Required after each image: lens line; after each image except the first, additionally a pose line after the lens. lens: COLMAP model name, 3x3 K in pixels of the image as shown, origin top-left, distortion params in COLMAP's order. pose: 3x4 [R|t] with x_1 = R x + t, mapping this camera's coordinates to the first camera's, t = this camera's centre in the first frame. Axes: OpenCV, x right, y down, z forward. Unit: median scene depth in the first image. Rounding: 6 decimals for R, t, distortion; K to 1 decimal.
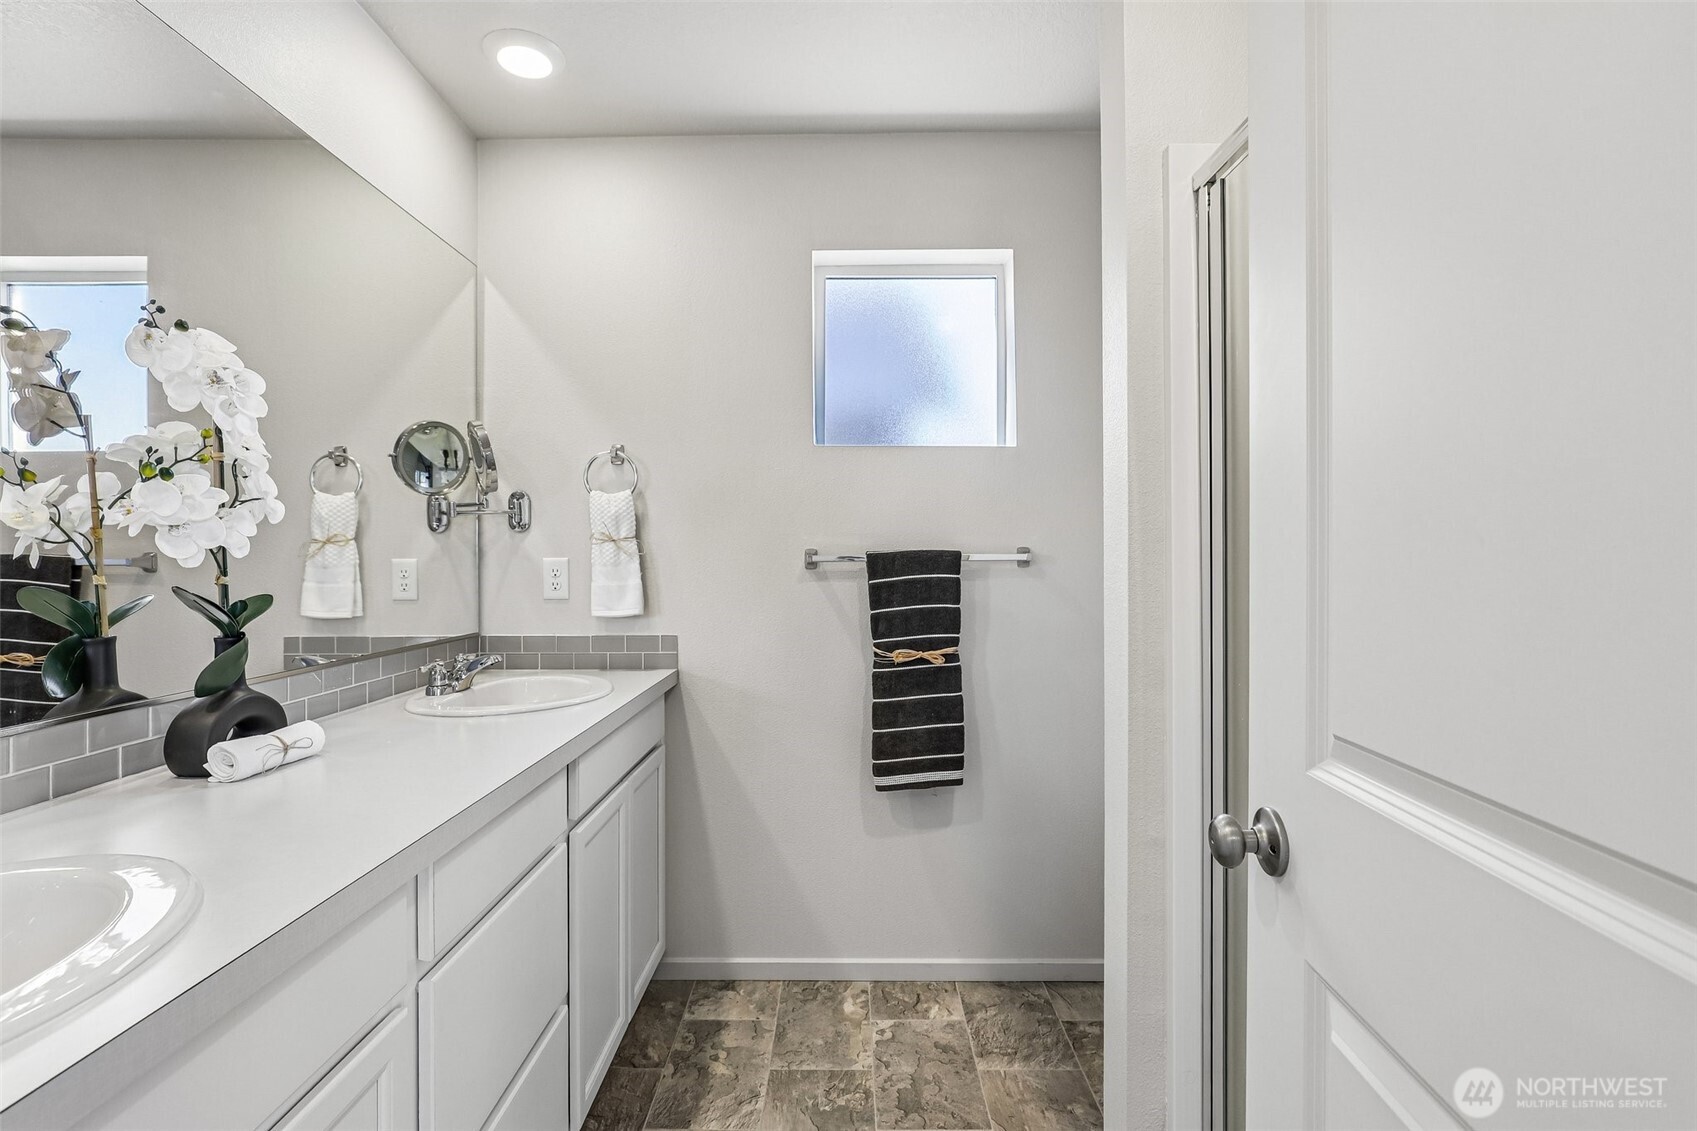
lens RADIAL K [[796.8, 0, 847.2], [0, 796.8, 554.6], [0, 0, 1]] dist [-0.011167, 0.005478]
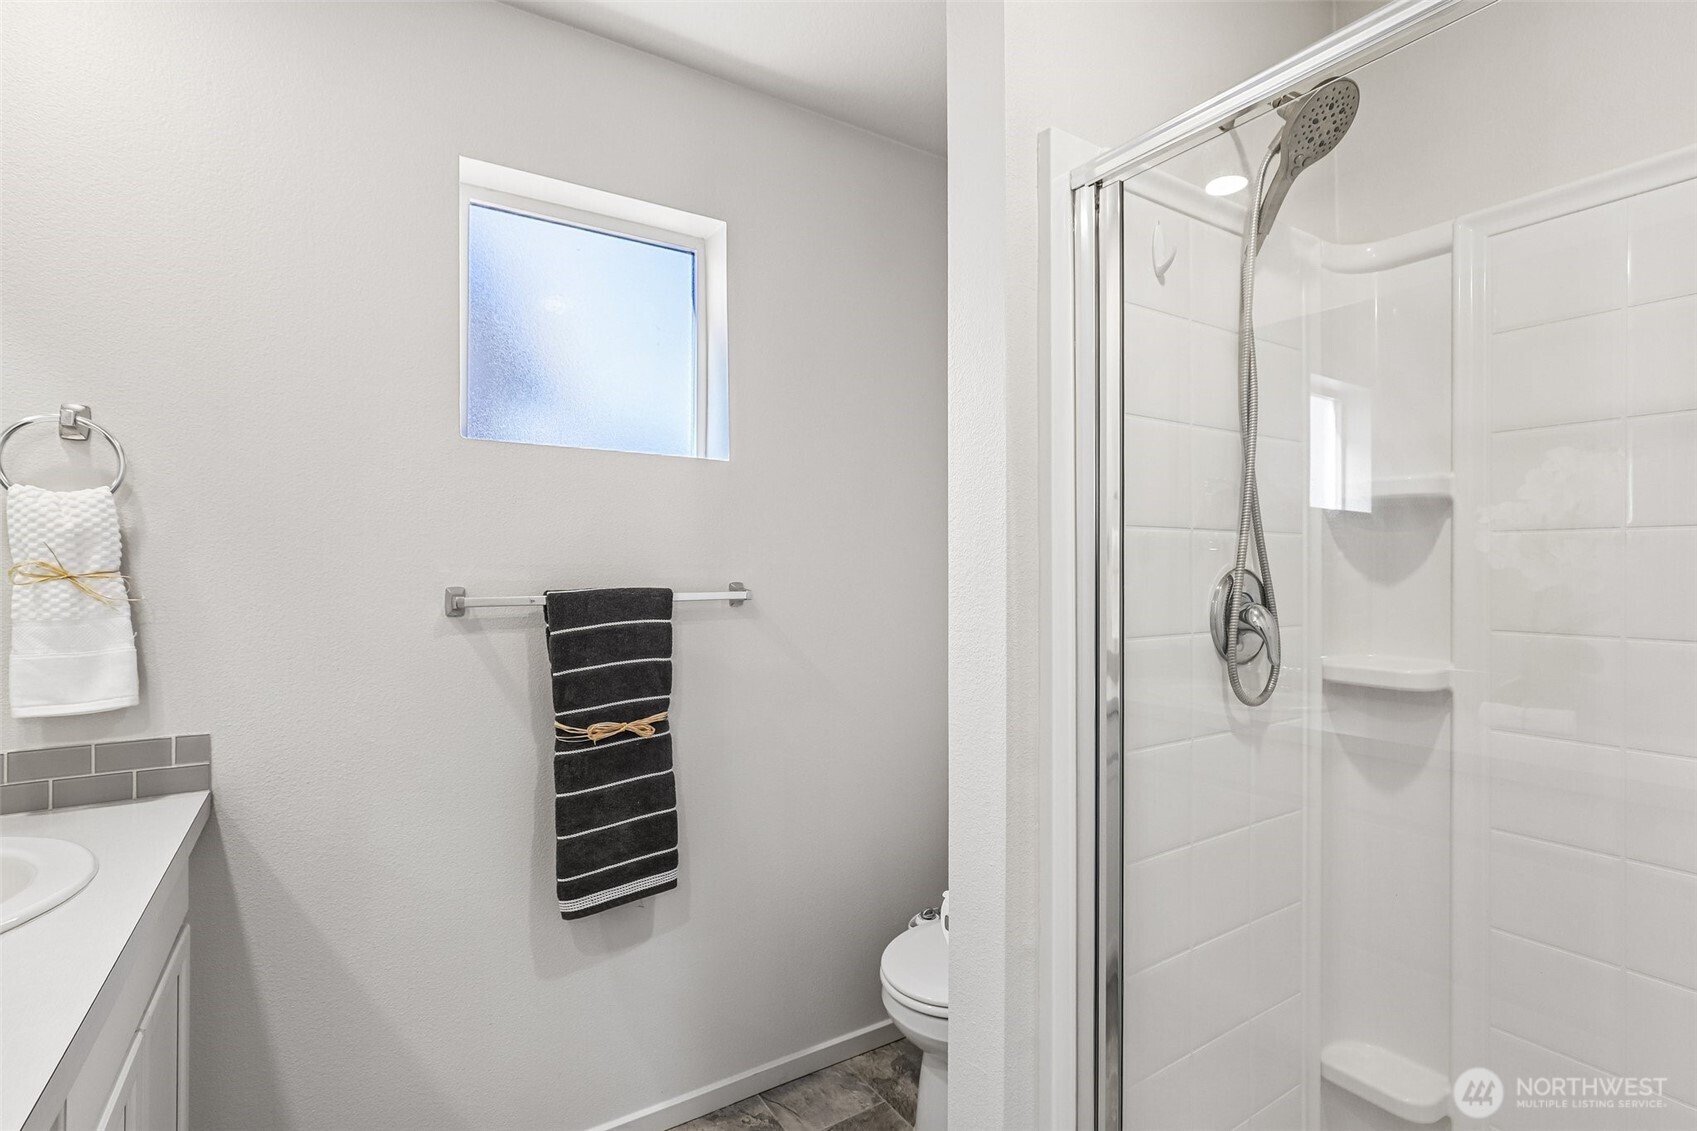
lens RADIAL K [[796.8, 0, 837.9], [0, 796.8, 566.3], [0, 0, 1]] dist [-0.011167, 0.005478]
pose [[0.837130, 0.002483, 0.546998, -0.150366], [-0.004176, 0.999990, 0.001853, -0.029173], [-0.546988, -0.003835, 0.837132, 0.250683]]
